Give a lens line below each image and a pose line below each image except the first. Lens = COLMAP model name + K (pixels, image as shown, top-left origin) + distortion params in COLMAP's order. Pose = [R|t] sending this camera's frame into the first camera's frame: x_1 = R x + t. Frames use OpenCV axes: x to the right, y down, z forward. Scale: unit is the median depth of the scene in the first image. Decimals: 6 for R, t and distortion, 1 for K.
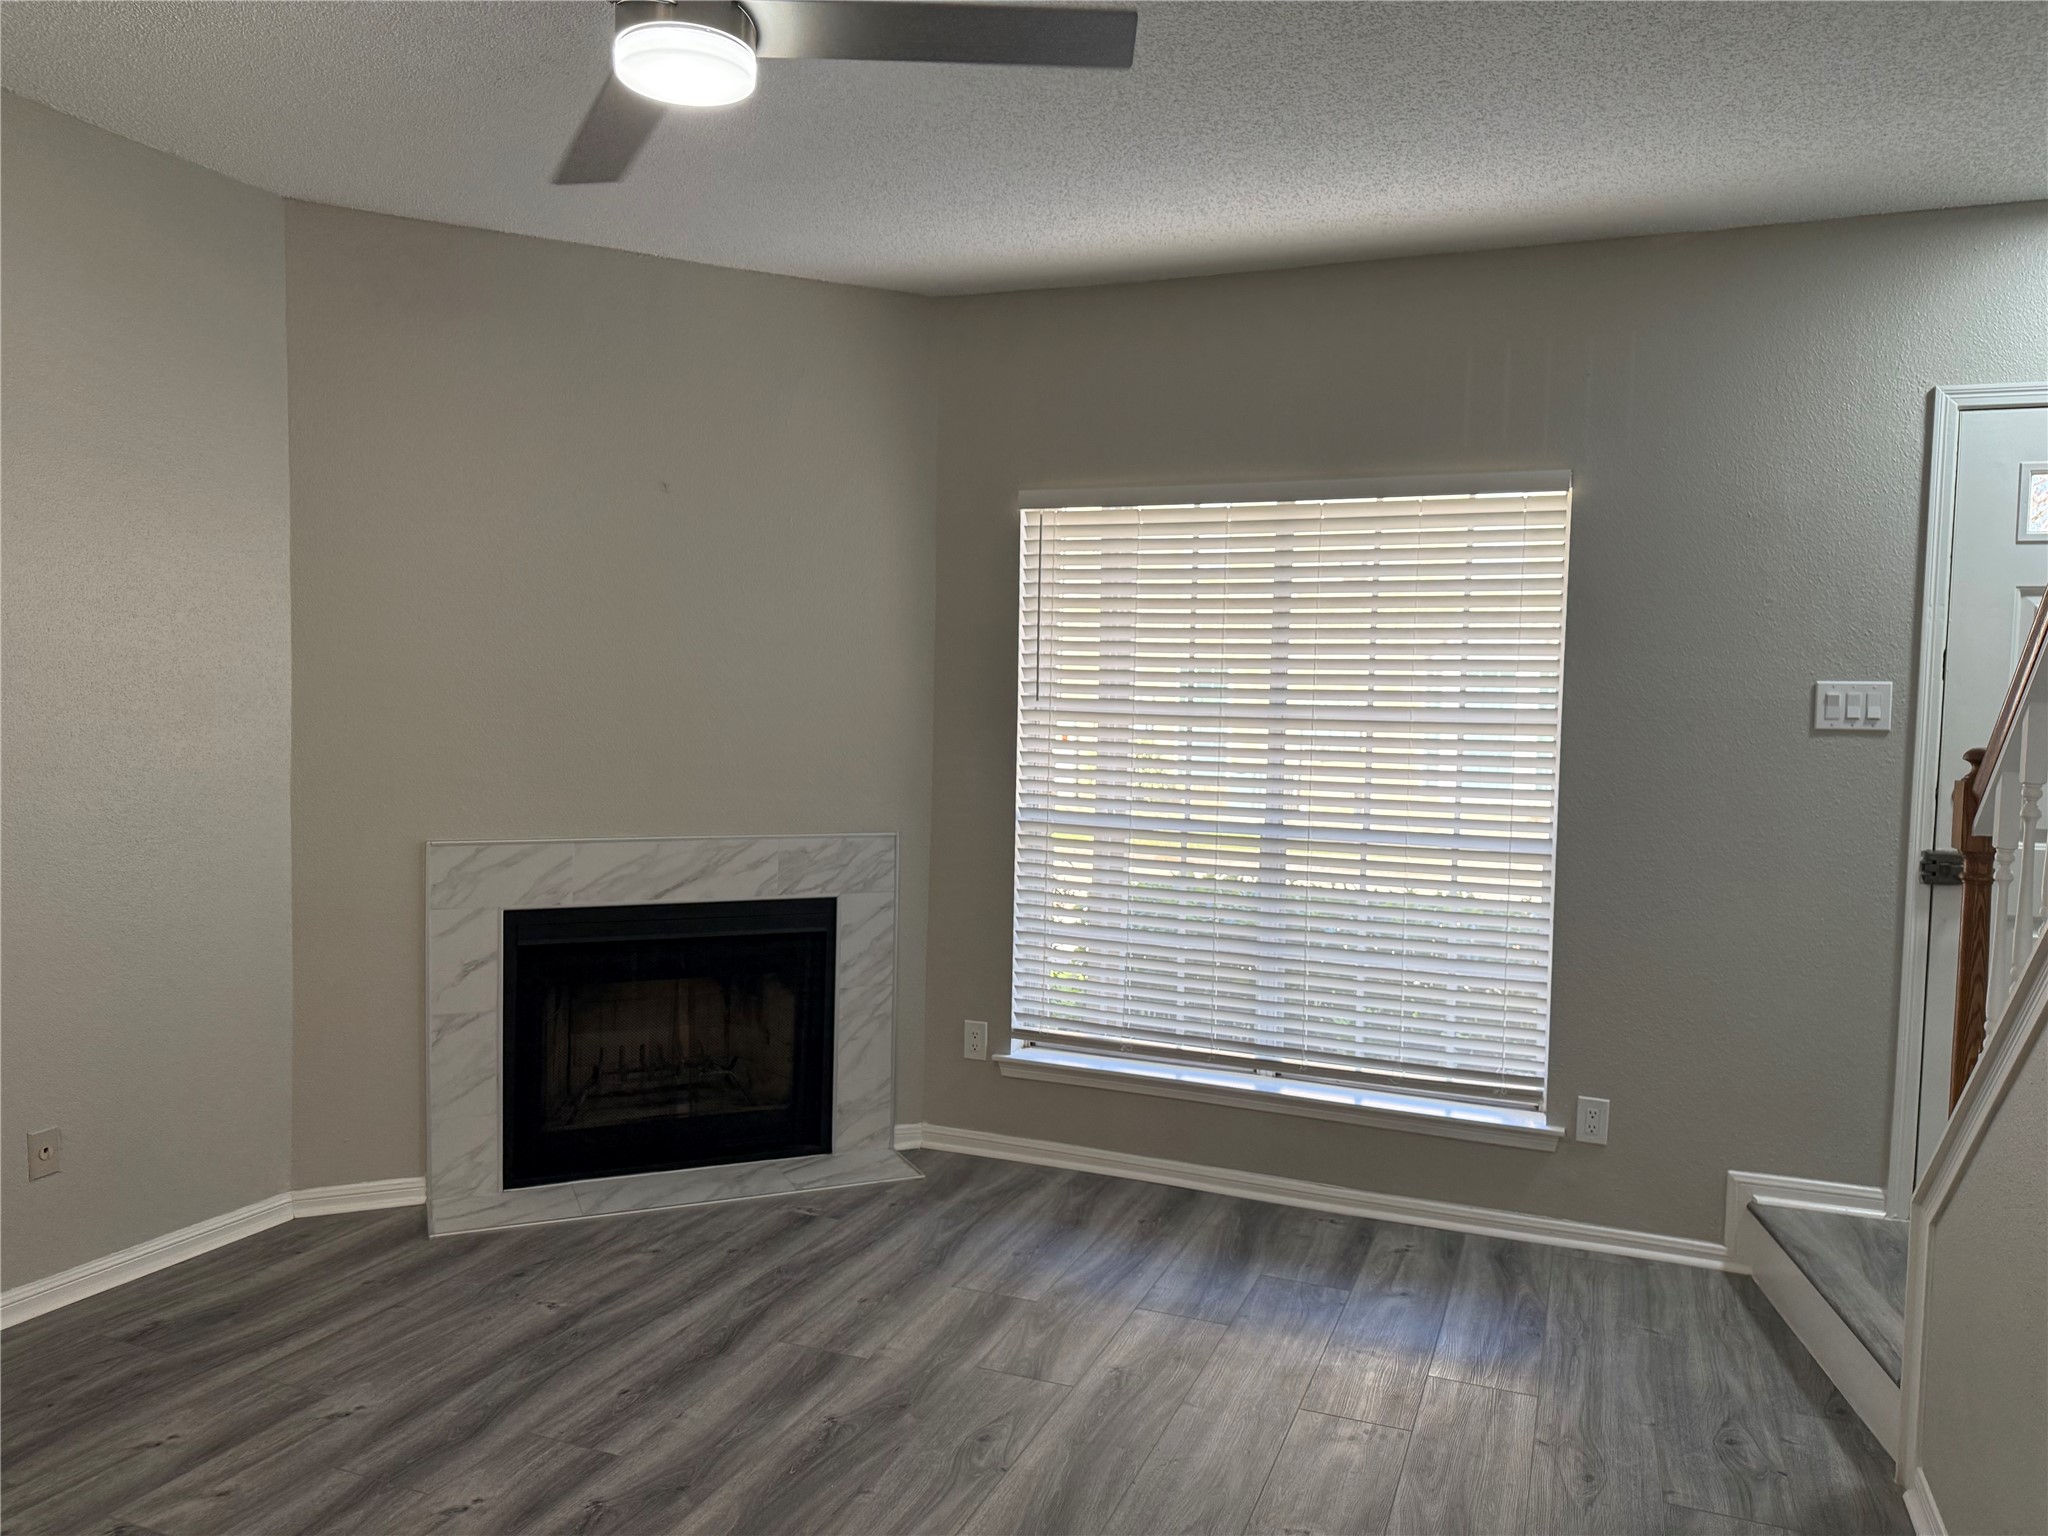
lens RADIAL K [[1444.4, 0, 1051.6], [0, 1444.4, 764.6], [0, 0, 1]] dist [0.096536, -0.115943]
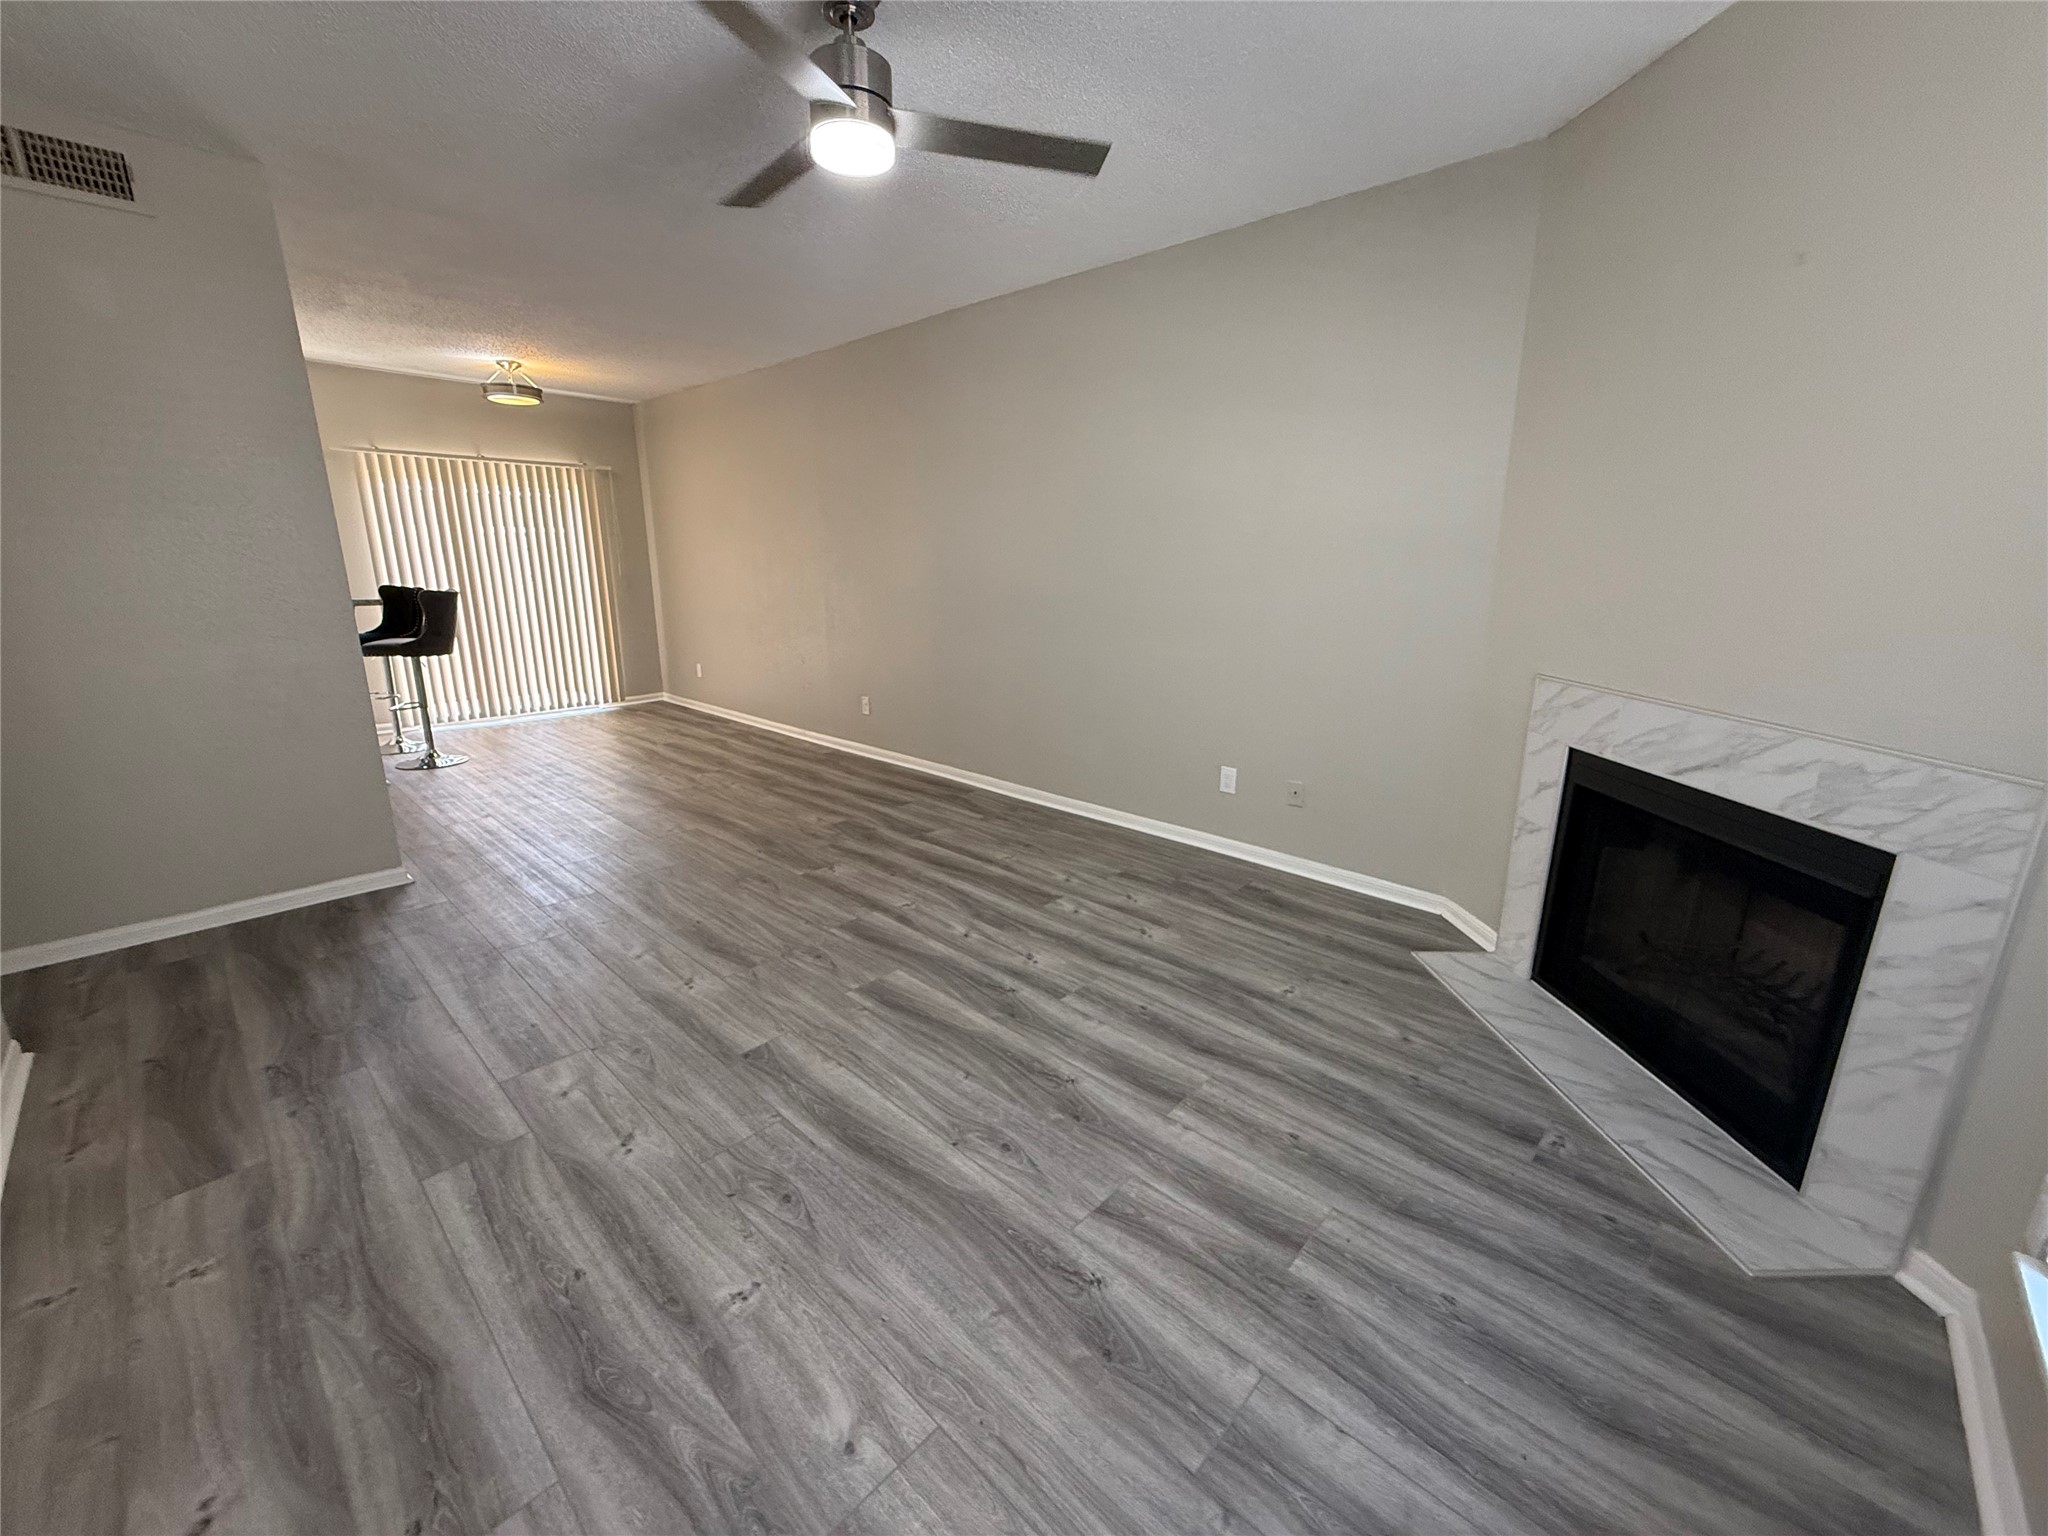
lens RADIAL K [[843.5, 0, 1024.0], [0, 843.5, 768.0], [0, 0, 1]] dist [0.001754, 0.000240]
pose [[-0.386318, 0.198845, -0.900677, 0.386920], [-0.063033, 0.968512, 0.240857, -0.013099], [0.920209, 0.149820, -0.361620, 0.909462]]
